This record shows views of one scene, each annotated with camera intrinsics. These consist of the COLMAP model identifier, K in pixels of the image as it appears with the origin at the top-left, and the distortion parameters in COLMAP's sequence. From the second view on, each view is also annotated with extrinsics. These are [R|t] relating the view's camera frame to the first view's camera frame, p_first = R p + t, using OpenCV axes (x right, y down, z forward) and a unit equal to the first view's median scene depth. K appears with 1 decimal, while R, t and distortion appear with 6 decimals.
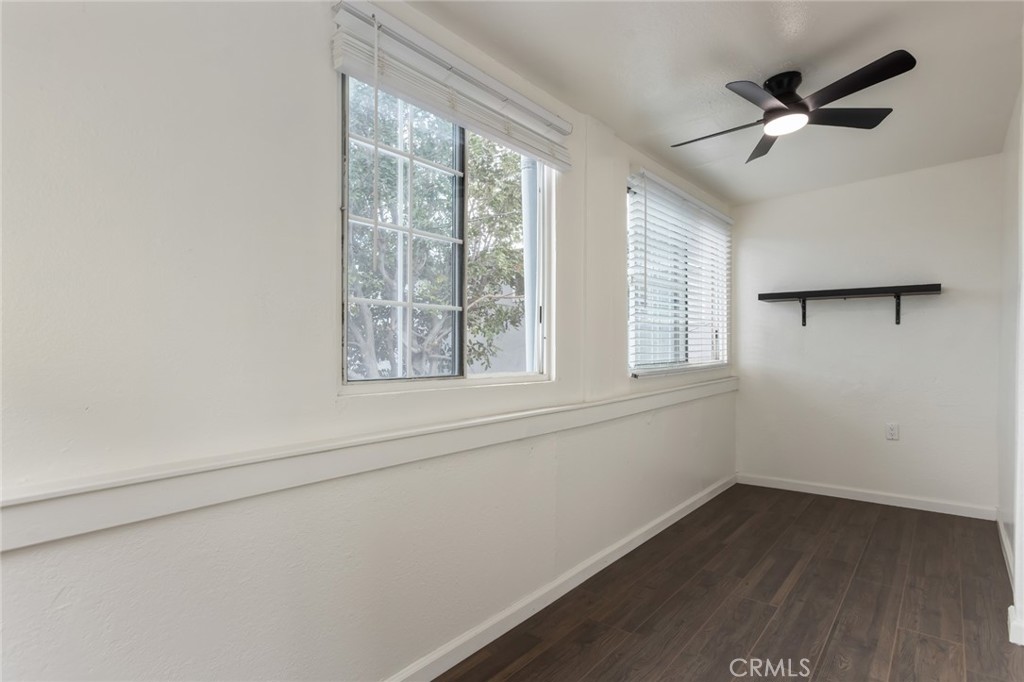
lens RADIAL K [[509.7, 0, 514.2], [0, 509.7, 348.2], [0, 0, 1]] dist [0.001194, 0.000209]
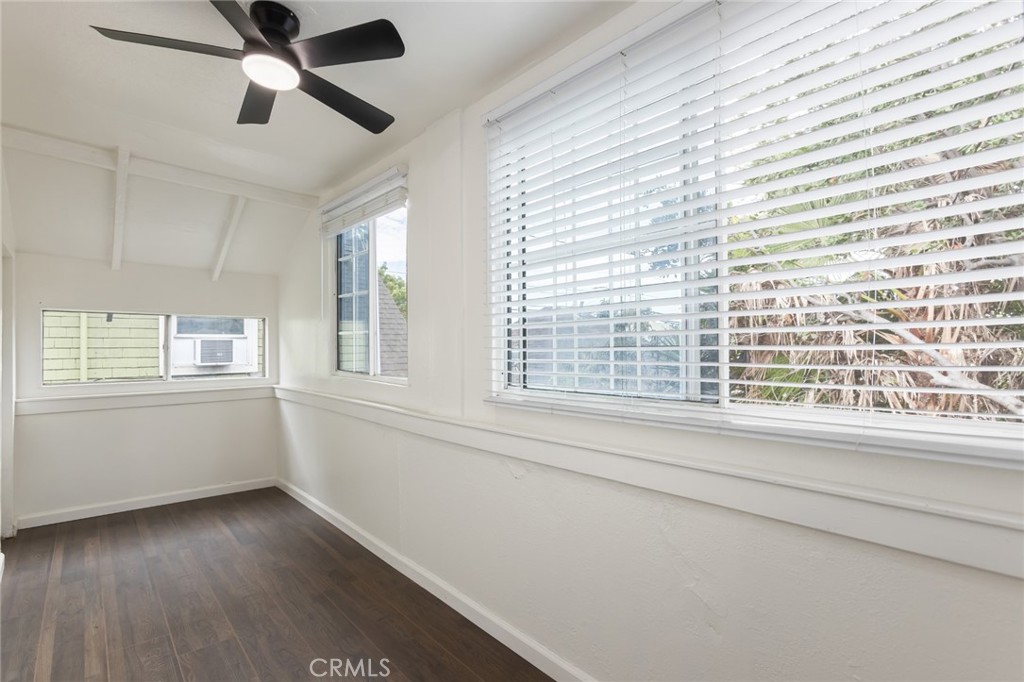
lens RADIAL K [[477.3, 0, 511.8], [0, 477.3, 343.5], [0, 0, 1]] dist [-0.003343, -0.000262]
pose [[-0.135634, -0.007695, -0.990729, 1.153209], [0.000133, 0.999970, -0.007785, -0.028098], [0.990759, -0.001188, -0.135629, 1.415297]]
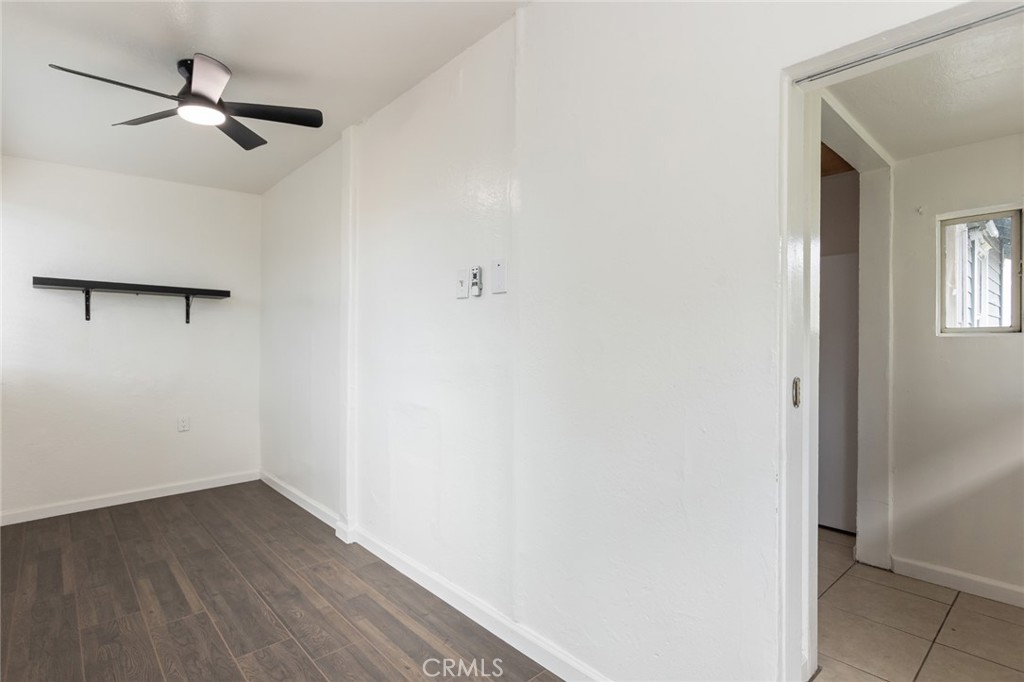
lens RADIAL K [[509.7, 0, 514.2], [0, 509.7, 348.2], [0, 0, 1]] dist [0.001194, 0.000209]
pose [[0.128678, -0.007332, 0.991659, -0.354821], [0.002479, 0.999972, 0.007071, 0.000224], [-0.991683, 0.001548, 0.128692, 0.276313]]
